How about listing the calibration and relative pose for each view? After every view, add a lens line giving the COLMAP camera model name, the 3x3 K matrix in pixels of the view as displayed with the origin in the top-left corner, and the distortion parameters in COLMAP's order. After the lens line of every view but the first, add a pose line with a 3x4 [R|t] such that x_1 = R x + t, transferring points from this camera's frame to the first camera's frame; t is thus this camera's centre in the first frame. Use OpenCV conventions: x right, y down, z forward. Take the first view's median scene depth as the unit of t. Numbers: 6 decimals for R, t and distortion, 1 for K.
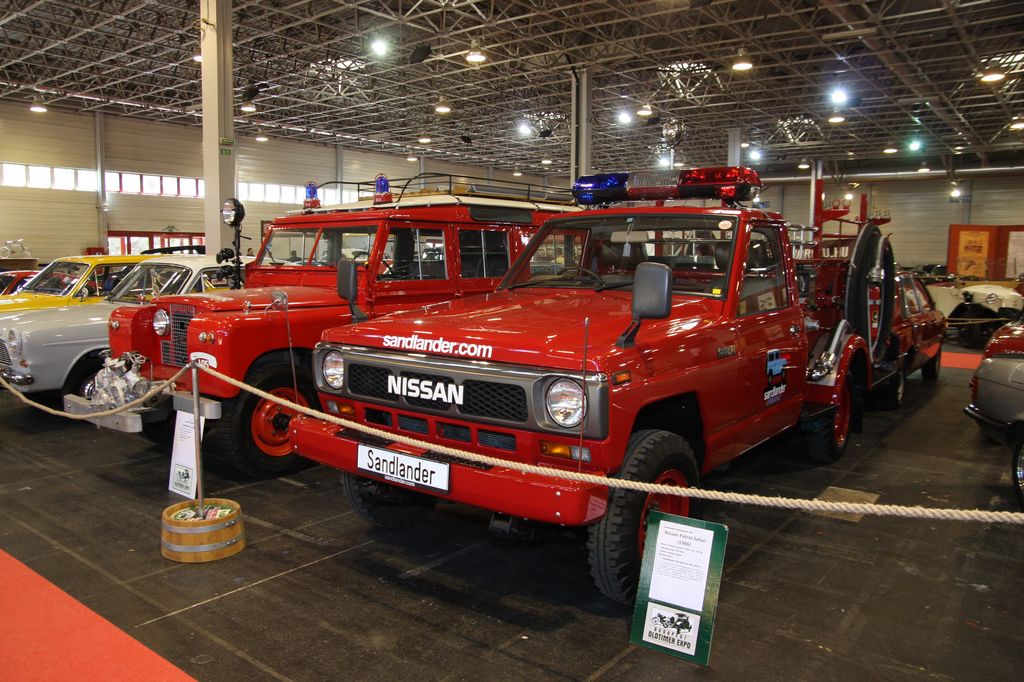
lens RADIAL K [[799.5, 0, 510.0], [0, 799.5, 351.9], [0, 0, 1]] dist [-0.129637, 0.107891]
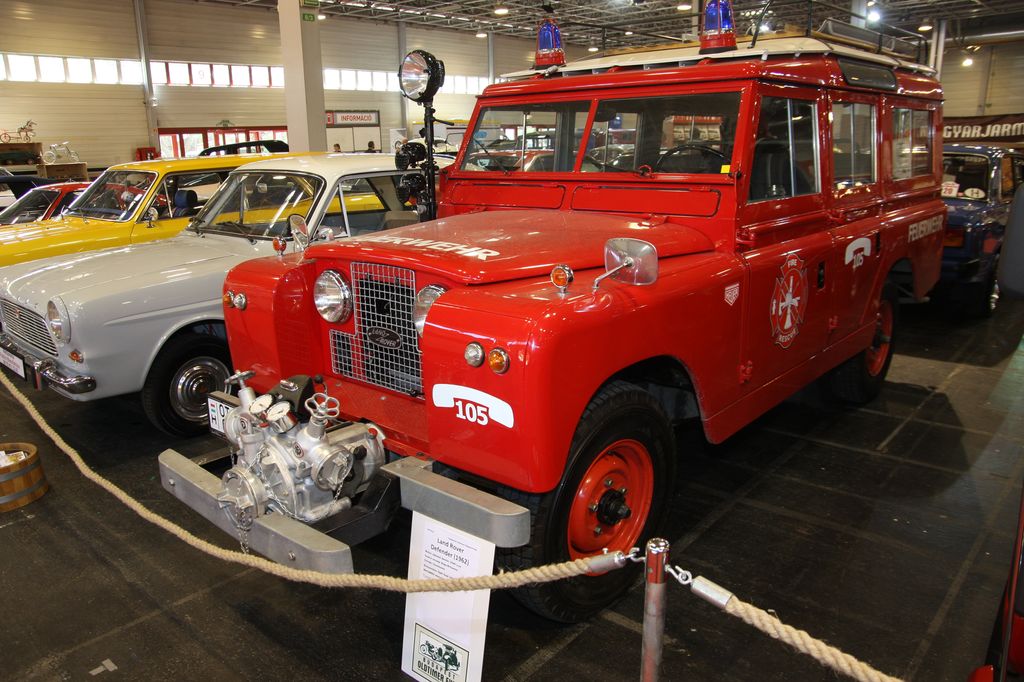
lens RADIAL K [[799.5, 0, 510.0], [0, 799.5, 351.9], [0, 0, 1]] dist [-0.129637, 0.107891]
pose [[0.997857, -0.017221, -0.063127, -0.057246], [0.025872, 0.989969, 0.138895, -0.013464], [0.060102, -0.140231, 0.988293, 0.094965]]
